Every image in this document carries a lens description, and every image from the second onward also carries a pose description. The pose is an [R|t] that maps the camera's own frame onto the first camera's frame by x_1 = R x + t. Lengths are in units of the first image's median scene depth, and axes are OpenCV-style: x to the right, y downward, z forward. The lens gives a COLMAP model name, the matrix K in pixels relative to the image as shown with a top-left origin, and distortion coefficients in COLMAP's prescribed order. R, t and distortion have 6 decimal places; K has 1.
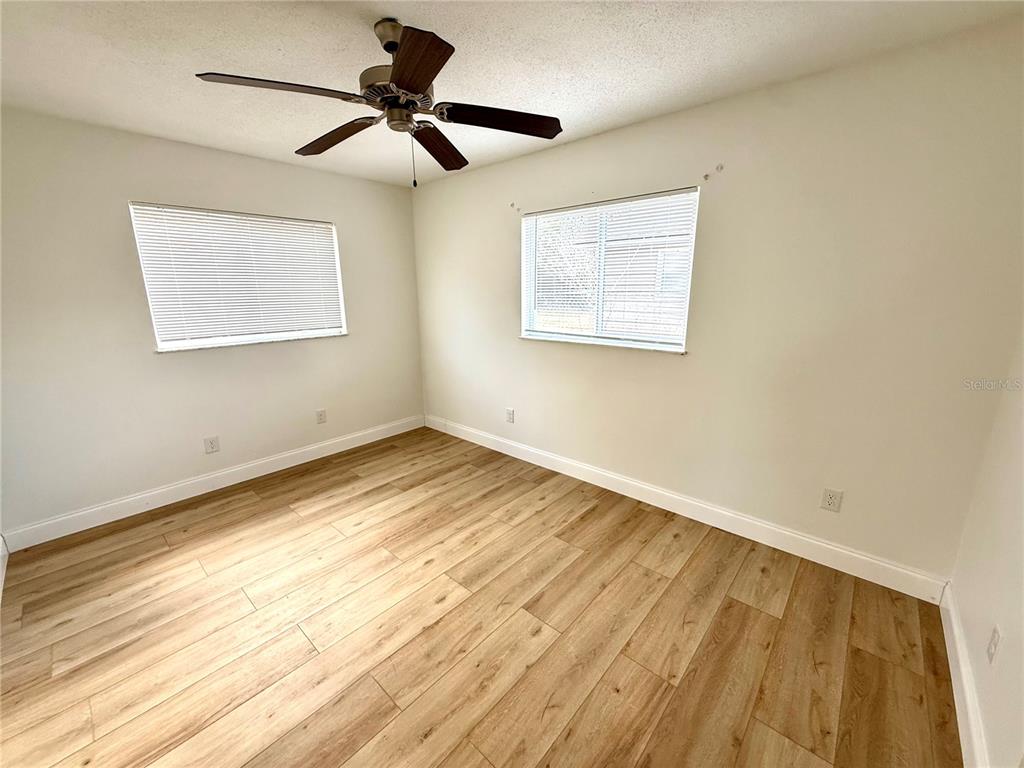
lens RADIAL K [[412.2, 0, 508.9], [0, 412.2, 383.5], [0, 0, 1]] dist [0.002904, -0.000101]
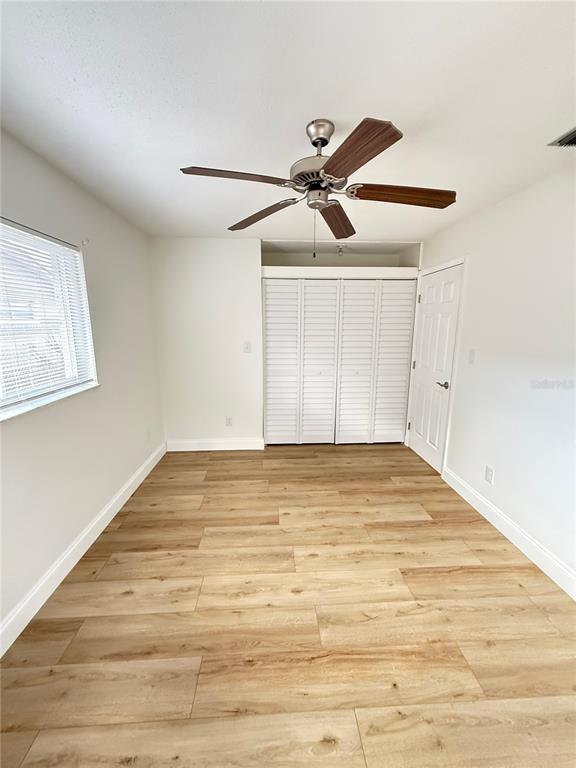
lens RADIAL K [[309.2, 0, 285.2], [0, 309.2, 385.8], [0, 0, 1]] dist [0.002904, -0.000101]
pose [[-0.707348, -0.134903, 0.693873, -0.666686], [0.163526, 0.923762, 0.346300, -0.338257], [-0.687690, 0.358421, -0.631361, 1.363367]]
